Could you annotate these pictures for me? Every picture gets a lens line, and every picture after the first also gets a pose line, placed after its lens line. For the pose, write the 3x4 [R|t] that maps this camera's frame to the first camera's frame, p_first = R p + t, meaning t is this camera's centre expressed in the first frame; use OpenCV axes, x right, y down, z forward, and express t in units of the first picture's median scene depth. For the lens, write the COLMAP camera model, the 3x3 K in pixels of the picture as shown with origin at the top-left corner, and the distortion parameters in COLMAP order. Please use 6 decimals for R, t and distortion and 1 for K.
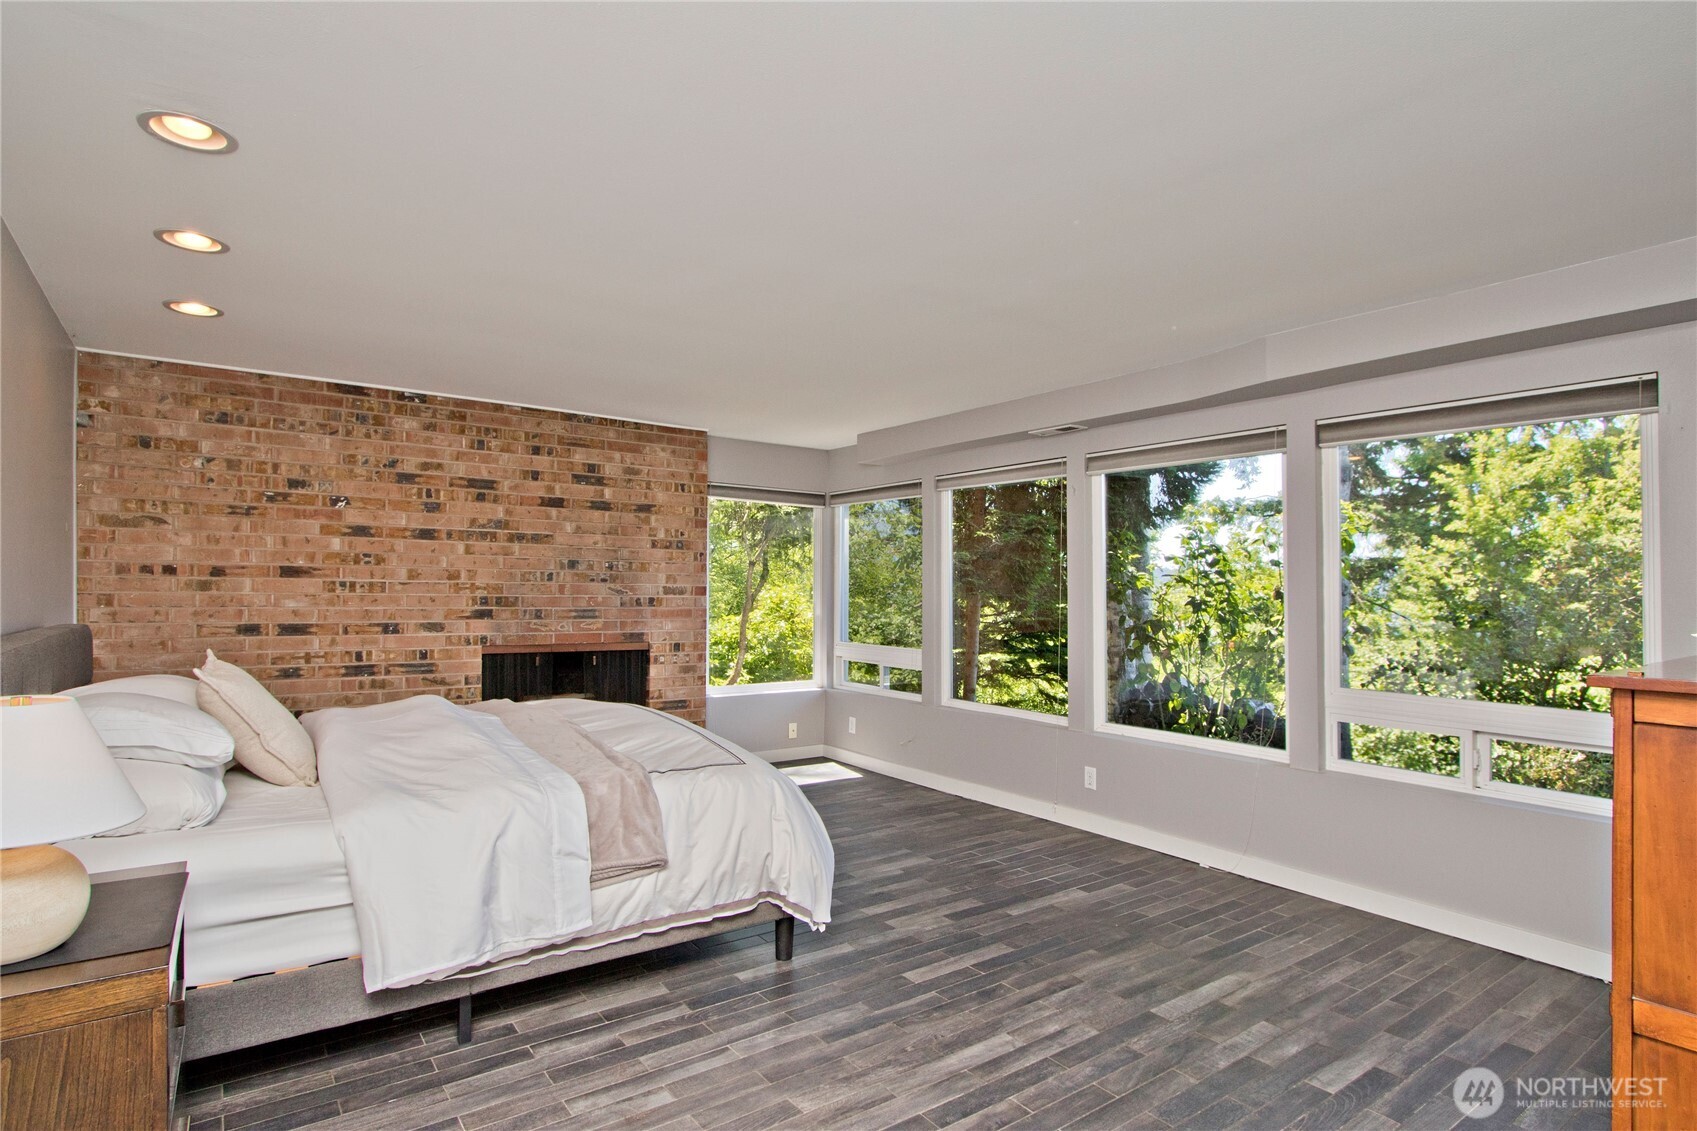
lens RADIAL K [[881.3, 0, 852.8], [0, 881.3, 585.7], [0, 0, 1]] dist [-0.028562, 0.013083]
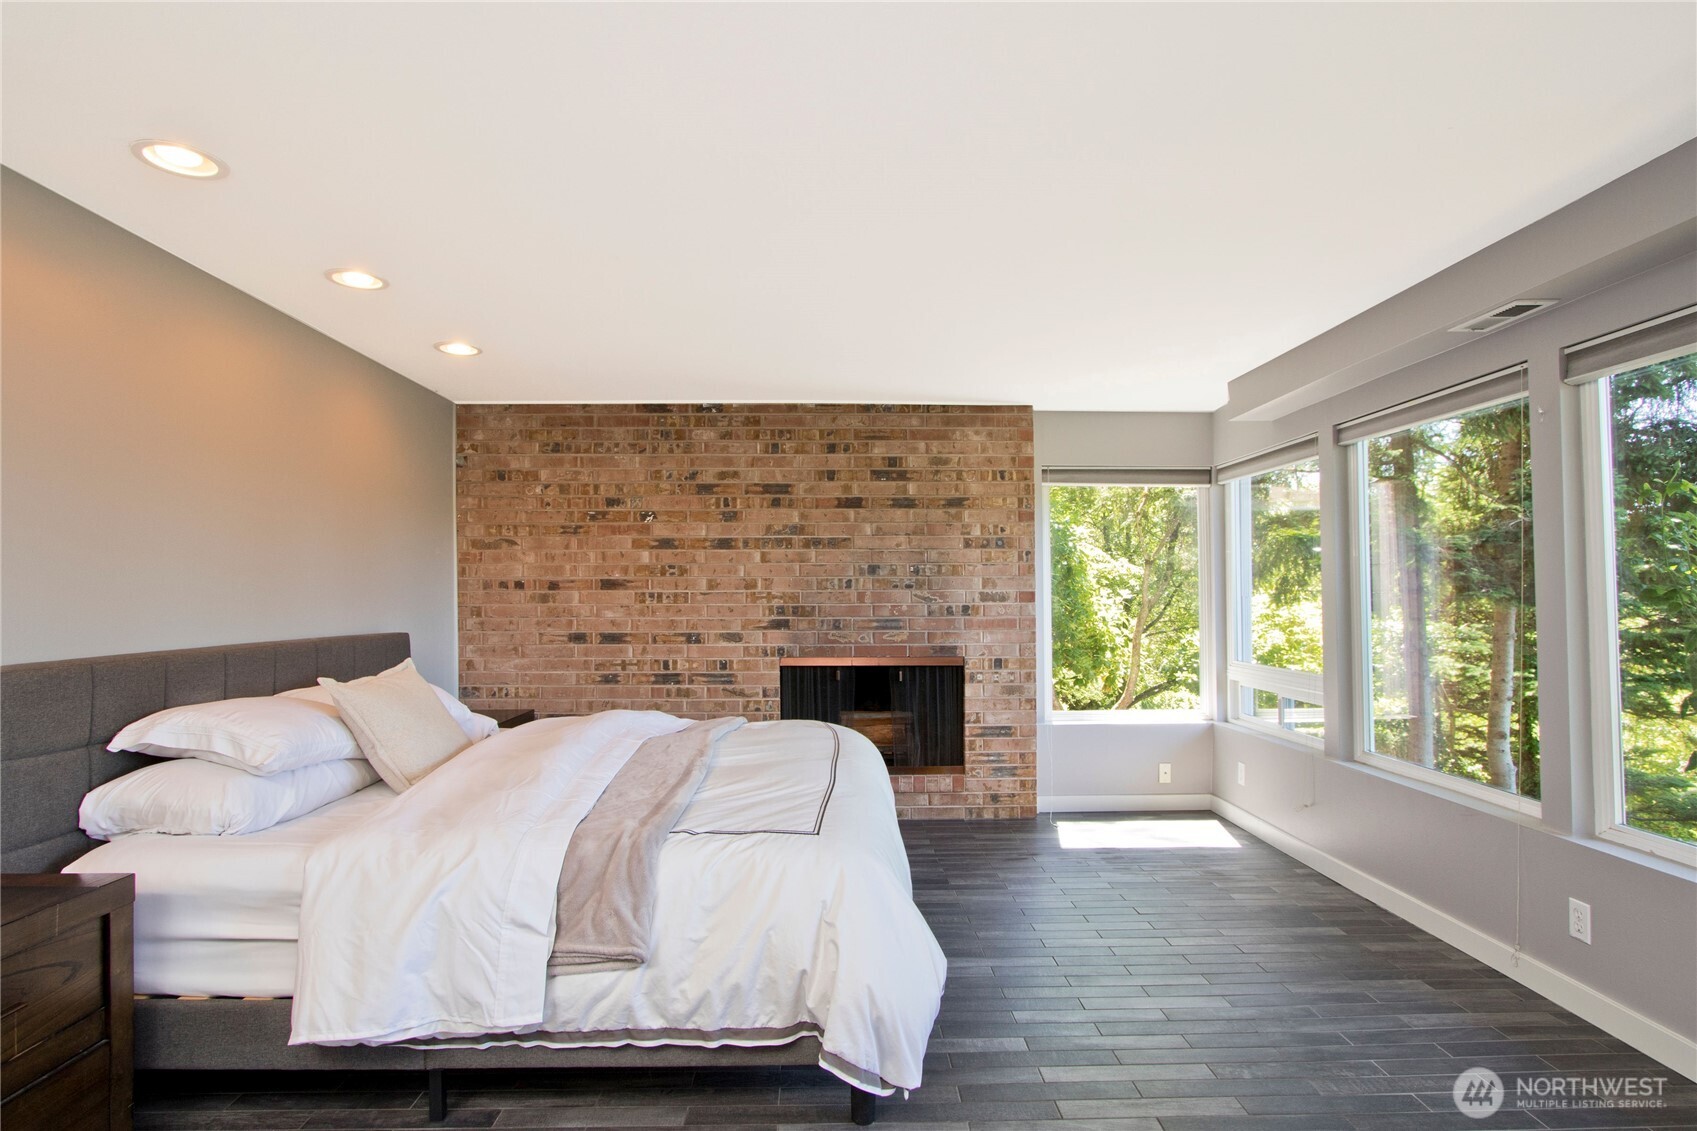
lens RADIAL K [[881.3, 0, 852.8], [0, 881.3, 585.7], [0, 0, 1]] dist [-0.028562, 0.013083]
pose [[0.818588, -0.020910, -0.574000, 0.207278], [0.016454, 0.999781, -0.012956, 0.004237], [0.574145, 0.001161, 0.818753, 0.269757]]
